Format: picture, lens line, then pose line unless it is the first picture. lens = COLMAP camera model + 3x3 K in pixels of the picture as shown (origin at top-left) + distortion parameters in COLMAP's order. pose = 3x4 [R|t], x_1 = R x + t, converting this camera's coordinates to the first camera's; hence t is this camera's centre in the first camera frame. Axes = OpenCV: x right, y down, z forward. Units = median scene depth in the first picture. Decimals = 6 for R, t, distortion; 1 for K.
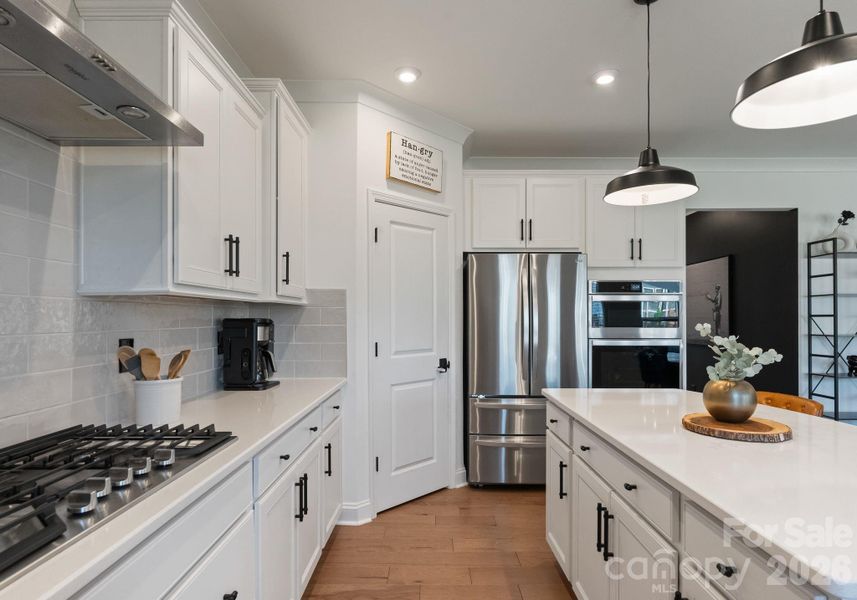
lens RADIAL K [[484.8, 0, 430.6], [0, 484.8, 315.8], [0, 0, 1]] dist [0.022645, 0.000446]
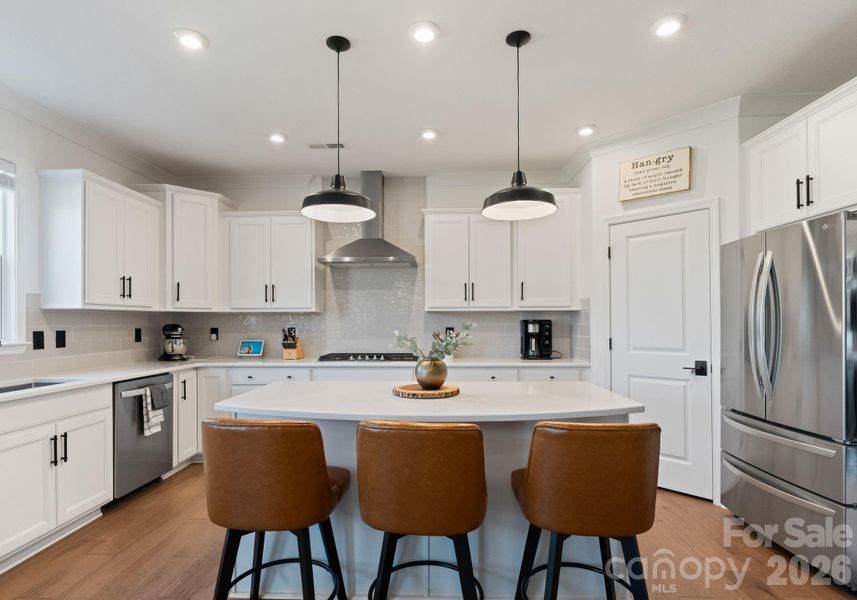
lens RADIAL K [[434.8, 0, 424.6], [0, 434.8, 323.5], [0, 0, 1]] dist [0.000363, 0.000175]
pose [[-0.055702, 0.002932, -0.998443, 1.024466], [0.006283, 0.999977, 0.002586, 0.011169], [0.998428, -0.006130, -0.055720, 0.576227]]
